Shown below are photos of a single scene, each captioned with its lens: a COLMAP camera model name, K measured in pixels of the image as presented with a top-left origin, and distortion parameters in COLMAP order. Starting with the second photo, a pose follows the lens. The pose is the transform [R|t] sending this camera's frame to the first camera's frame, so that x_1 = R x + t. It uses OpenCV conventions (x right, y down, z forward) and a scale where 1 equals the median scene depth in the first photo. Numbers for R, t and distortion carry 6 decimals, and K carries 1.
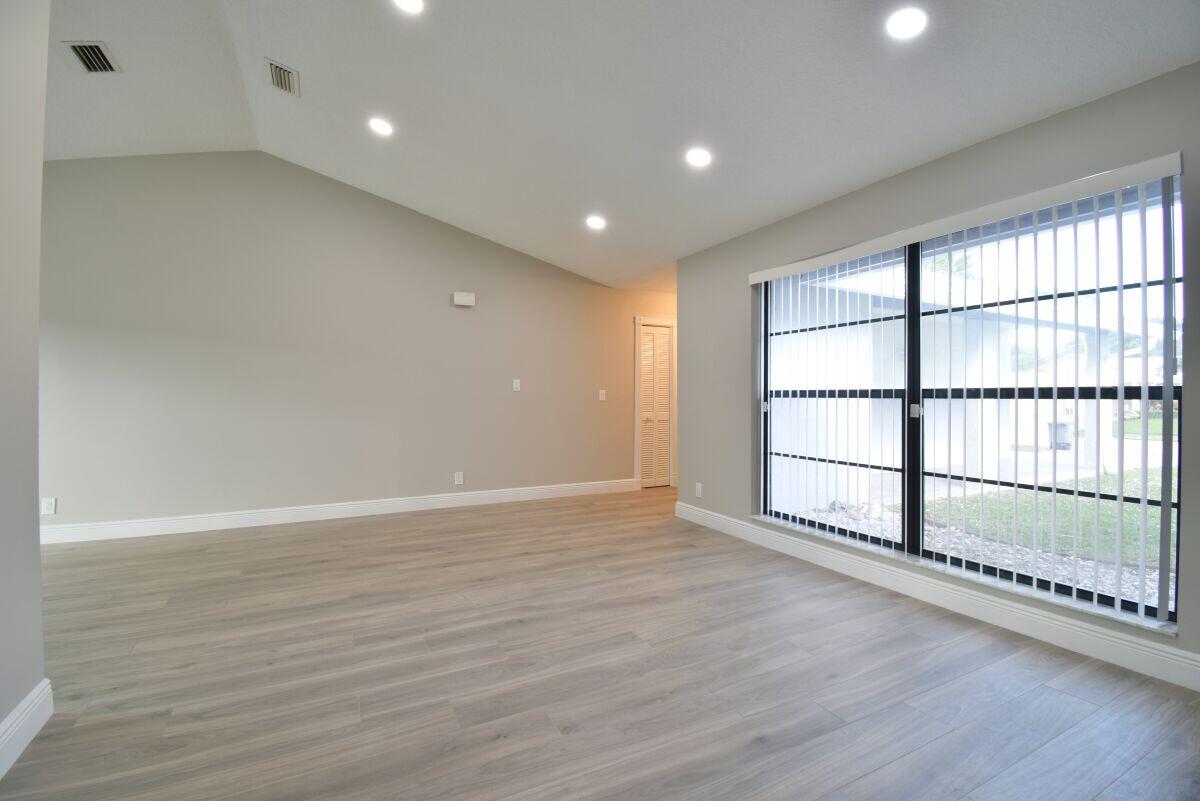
lens RADIAL K [[530.9, 0, 602.8], [0, 530.9, 397.6], [0, 0, 1]] dist [0.021711, -0.026992]
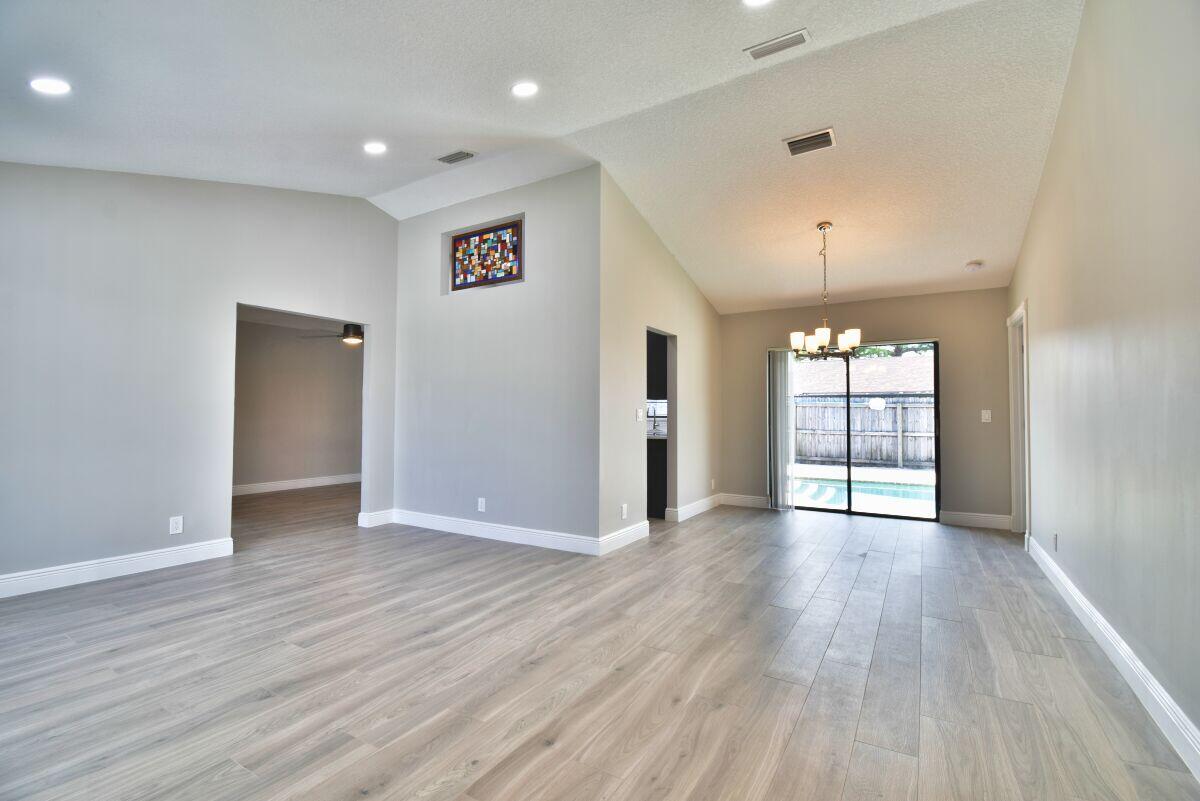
lens RADIAL K [[530.9, 0, 602.8], [0, 530.9, 397.6], [0, 0, 1]] dist [0.021711, -0.026992]
pose [[-0.852906, -0.019992, -0.521681, 0.092373], [-0.001529, 0.999358, -0.035798, 0.000721], [0.522062, -0.029735, -0.852389, 1.878272]]
